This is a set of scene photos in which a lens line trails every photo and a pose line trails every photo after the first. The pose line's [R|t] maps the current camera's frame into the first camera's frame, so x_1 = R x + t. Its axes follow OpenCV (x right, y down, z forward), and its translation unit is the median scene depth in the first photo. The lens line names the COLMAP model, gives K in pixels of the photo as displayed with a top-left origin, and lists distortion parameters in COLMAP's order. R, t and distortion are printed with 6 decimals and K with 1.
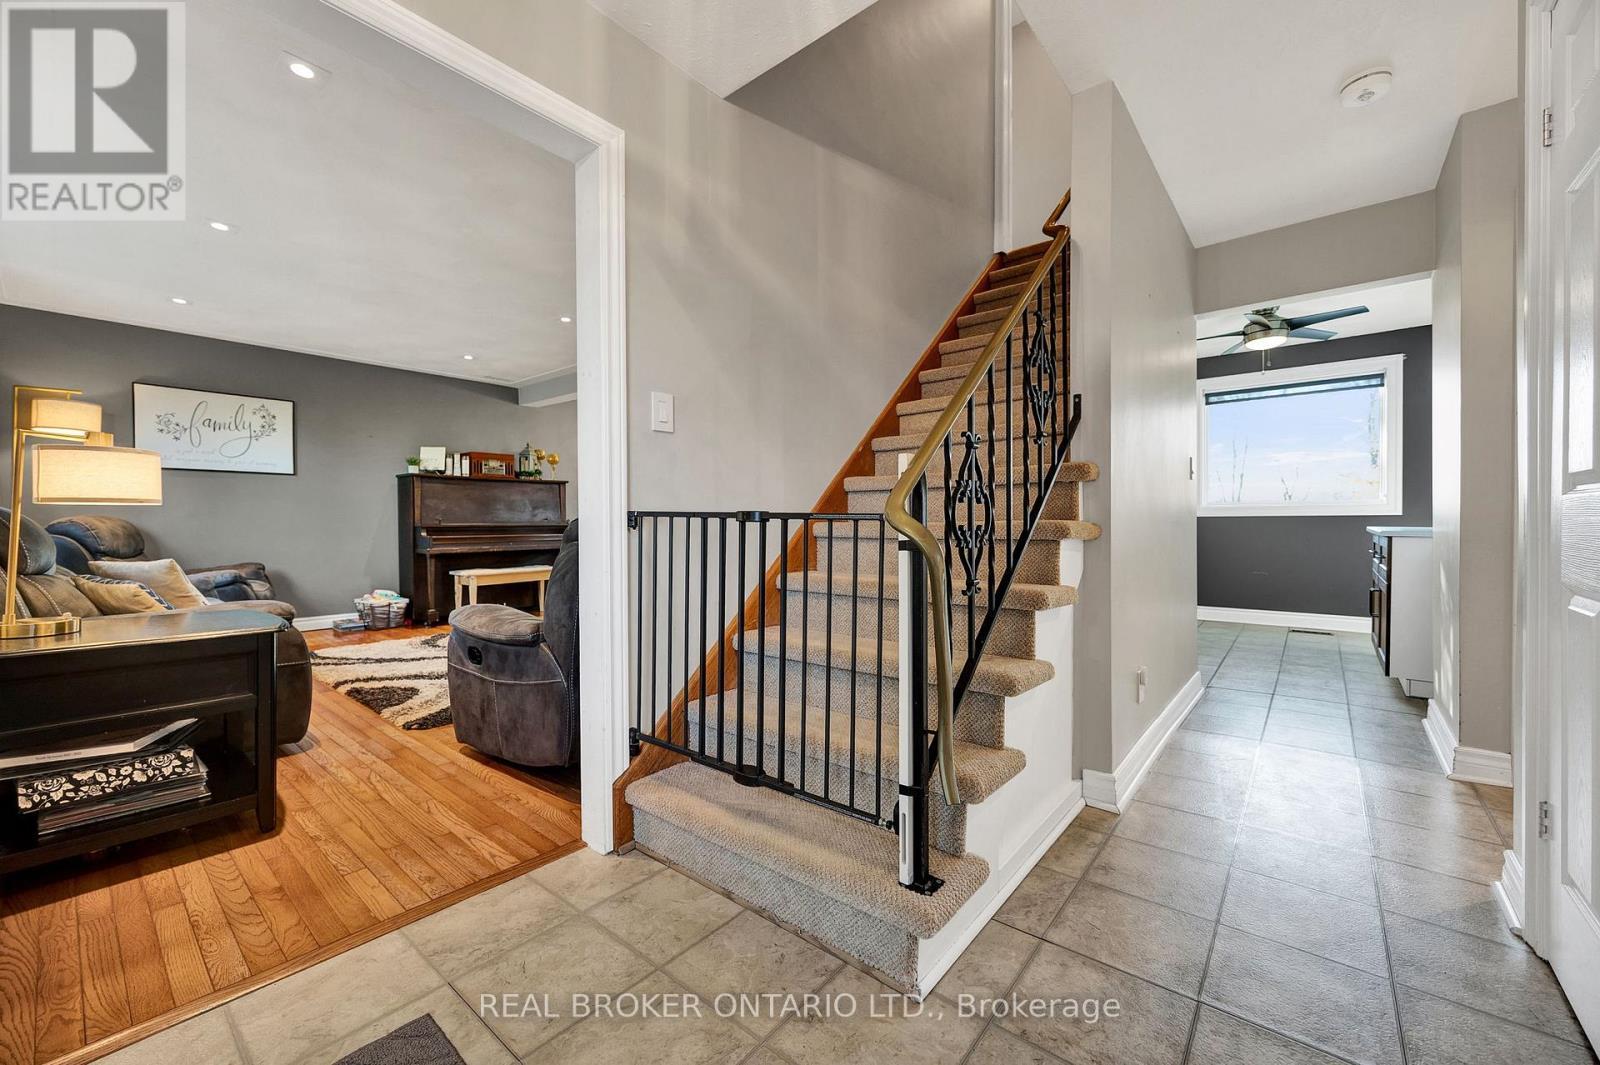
lens RADIAL K [[623.9, 0, 806.8], [0, 623.9, 529.8], [0, 0, 1]] dist [-0.000446, 0.000271]
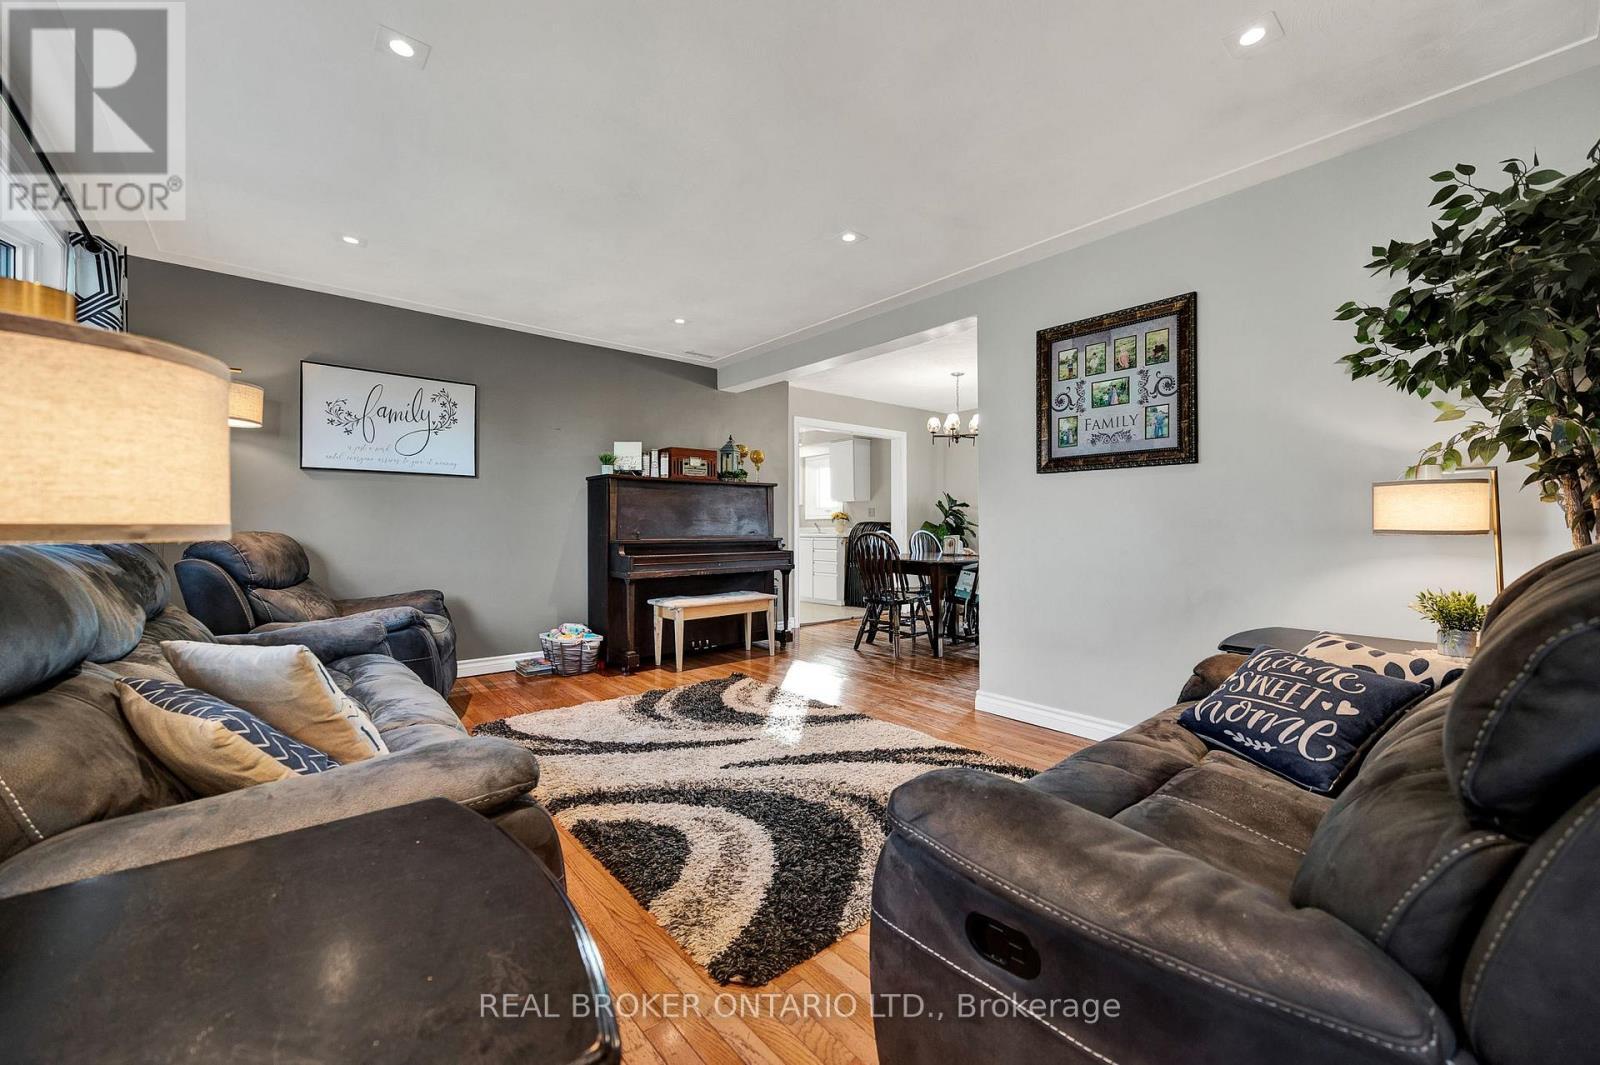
lens RADIAL K [[623.9, 0, 794.3], [0, 623.9, 526.8], [0, 0, 1]] dist [-0.000446, 0.000271]
pose [[0.983201, 0.003287, -0.182497, -0.257554], [-0.005984, 0.999881, -0.014230, -0.015167], [0.182428, 0.015083, 0.983104, 0.272547]]
